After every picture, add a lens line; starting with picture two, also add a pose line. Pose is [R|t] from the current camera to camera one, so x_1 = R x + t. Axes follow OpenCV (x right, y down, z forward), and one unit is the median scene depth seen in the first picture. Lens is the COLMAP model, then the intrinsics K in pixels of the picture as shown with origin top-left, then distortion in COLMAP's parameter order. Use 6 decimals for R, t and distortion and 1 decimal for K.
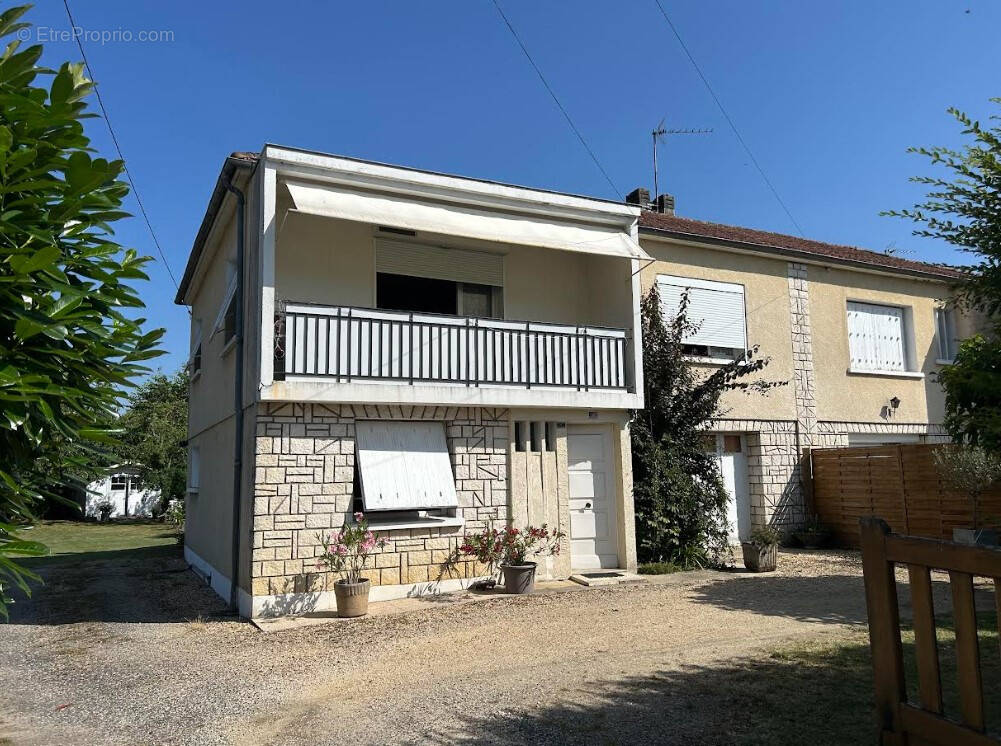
lens RADIAL K [[730.5, 0, 500.5], [0, 730.5, 373.0], [0, 0, 1]] dist [0.143560, 0.000208]
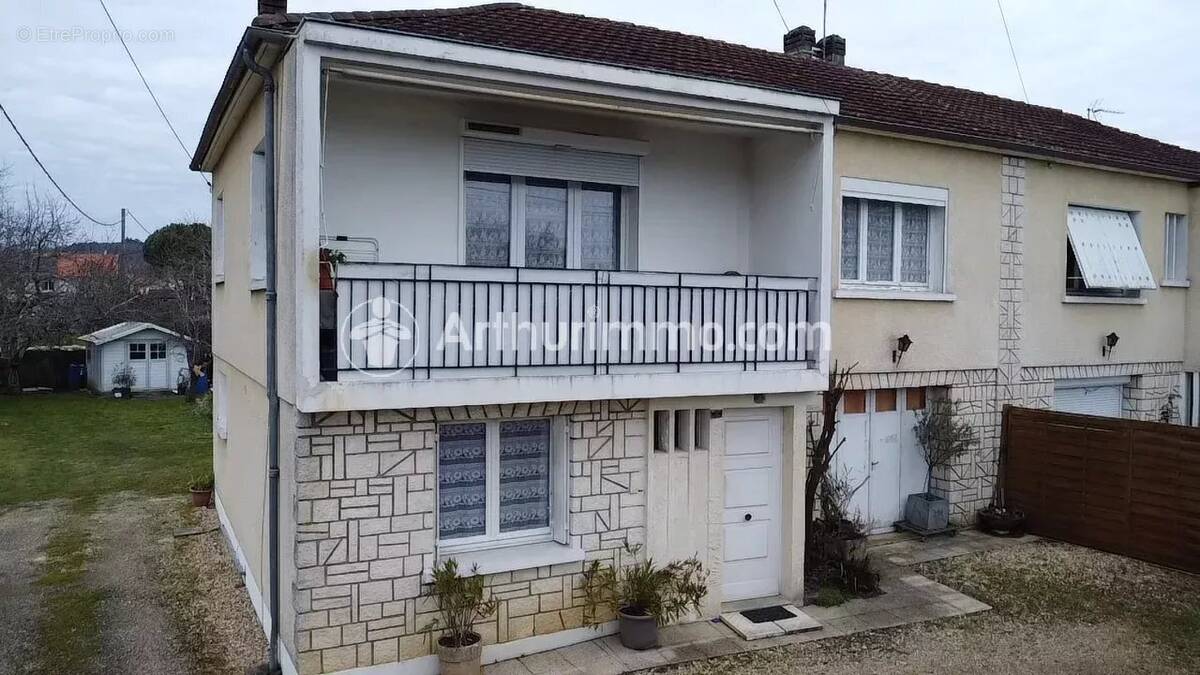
lens RADIAL K [[869.5, 0, 600.0], [0, 869.5, 337.5], [0, 0, 1]] dist [-0.041379, 0.173206]
pose [[0.999211, 0.034024, 0.020473, -0.054637], [-0.036755, 0.987608, 0.152577, -0.135152], [-0.015028, -0.153210, 0.988079, 0.172828]]
